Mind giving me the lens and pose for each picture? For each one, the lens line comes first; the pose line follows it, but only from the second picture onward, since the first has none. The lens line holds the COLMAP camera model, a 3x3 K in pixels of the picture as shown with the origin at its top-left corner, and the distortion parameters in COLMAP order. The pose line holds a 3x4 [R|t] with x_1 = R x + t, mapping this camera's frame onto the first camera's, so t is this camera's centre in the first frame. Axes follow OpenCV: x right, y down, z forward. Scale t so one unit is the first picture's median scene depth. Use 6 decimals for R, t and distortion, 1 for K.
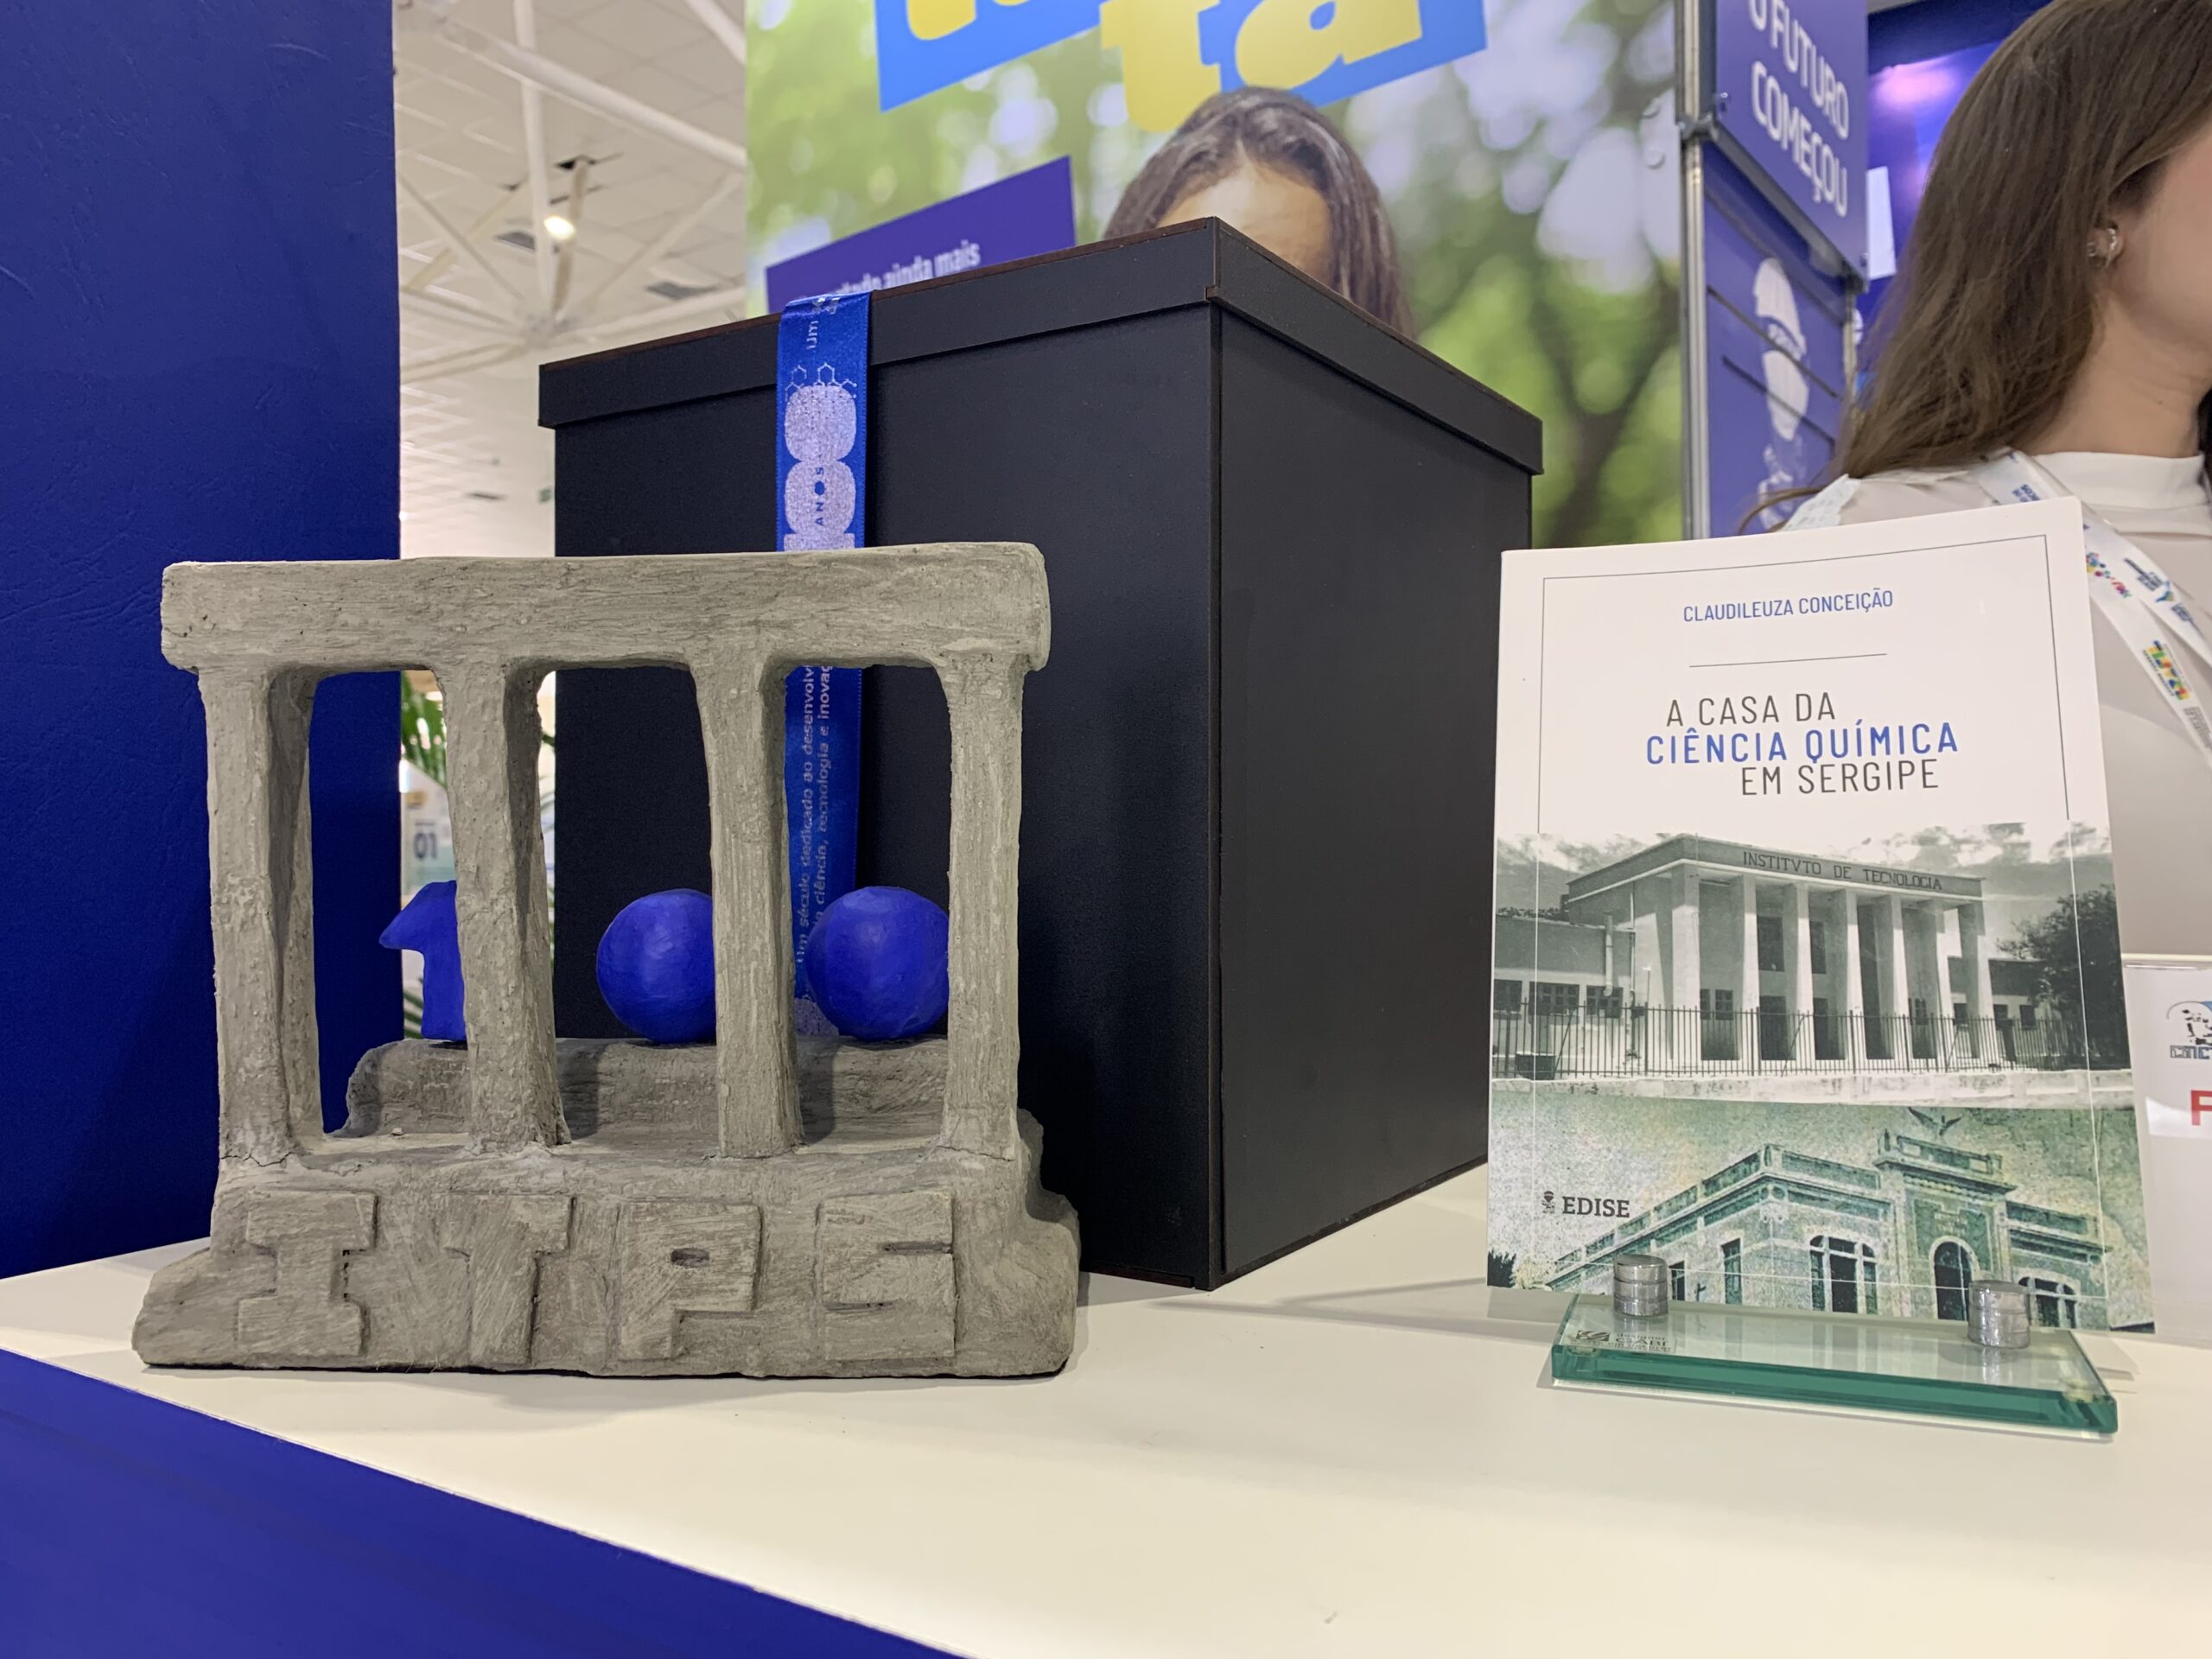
lens RADIAL K [[1682.1, 0, 1106.7], [0, 1682.1, 826.4], [0, 0, 1]] dist [0.002139, 0.007949]
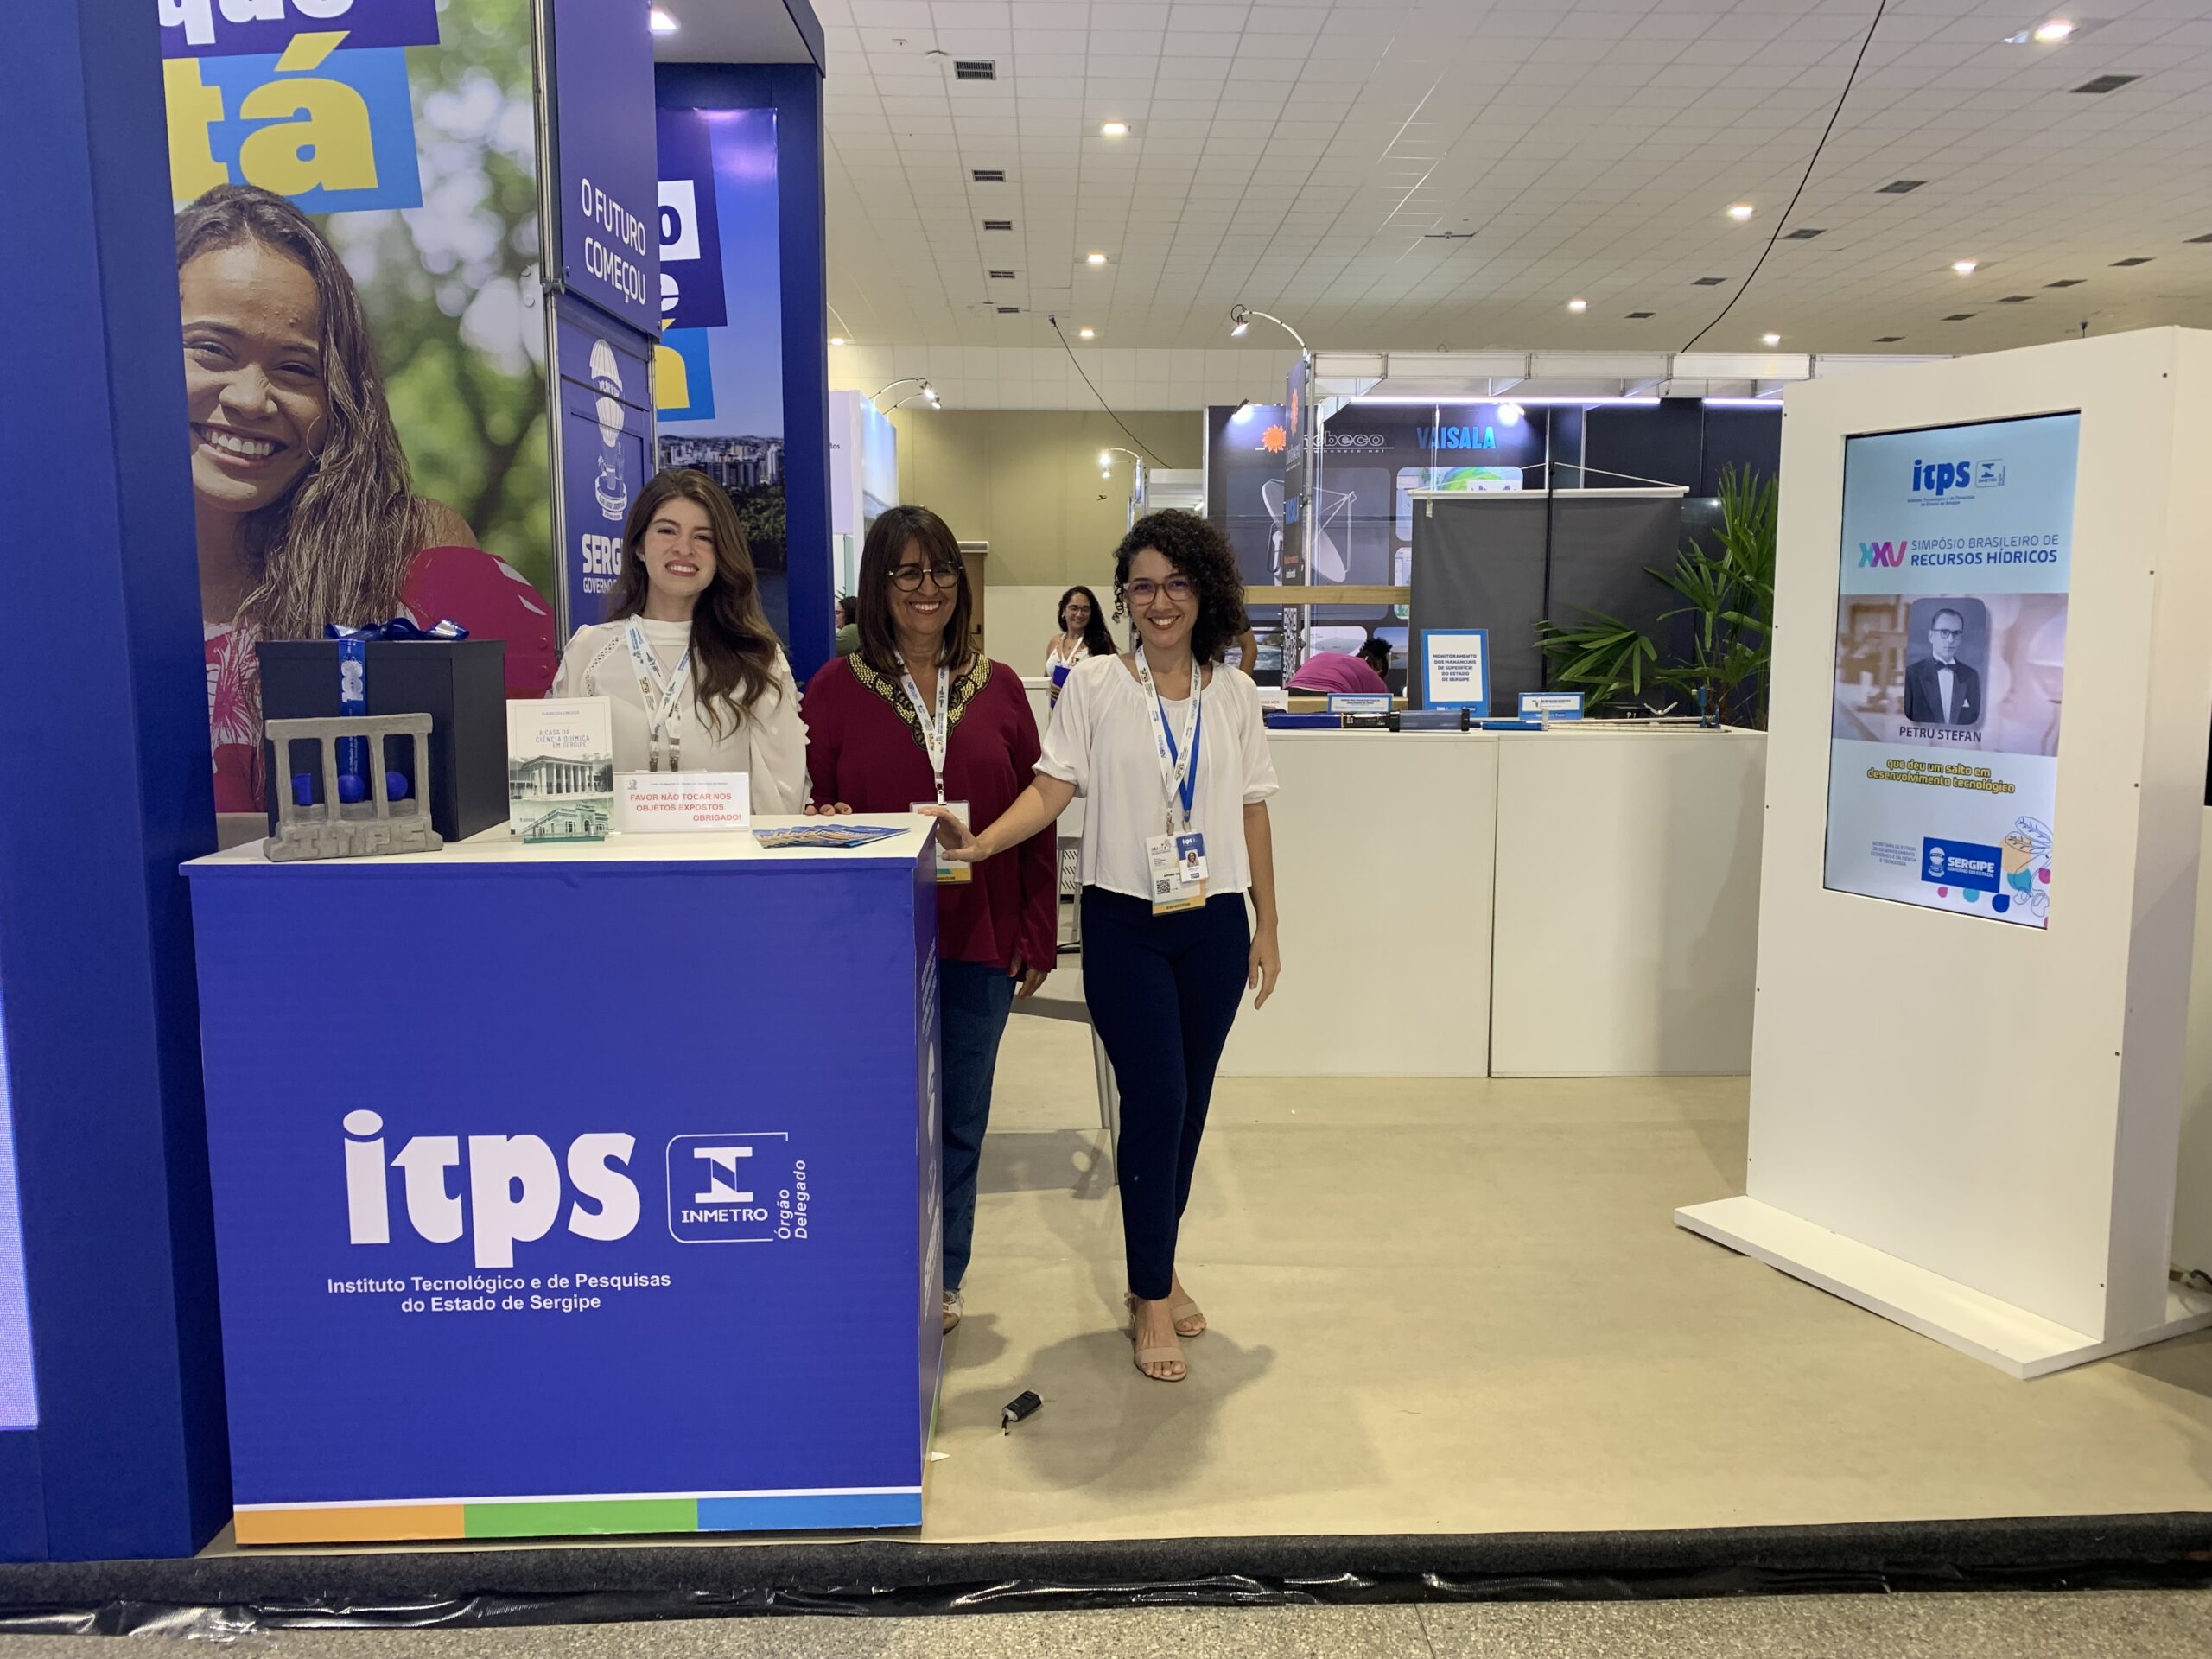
lens RADIAL K [[1682.1, 0, 1151.9], [0, 1682.1, 780.1], [0, 0, 1]] dist [0.002139, 0.007949]
pose [[0.788965, -0.053545, 0.612101, -0.254974], [-0.013322, 0.994471, 0.104165, -0.089193], [-0.614294, -0.090337, 0.783889, -0.793535]]
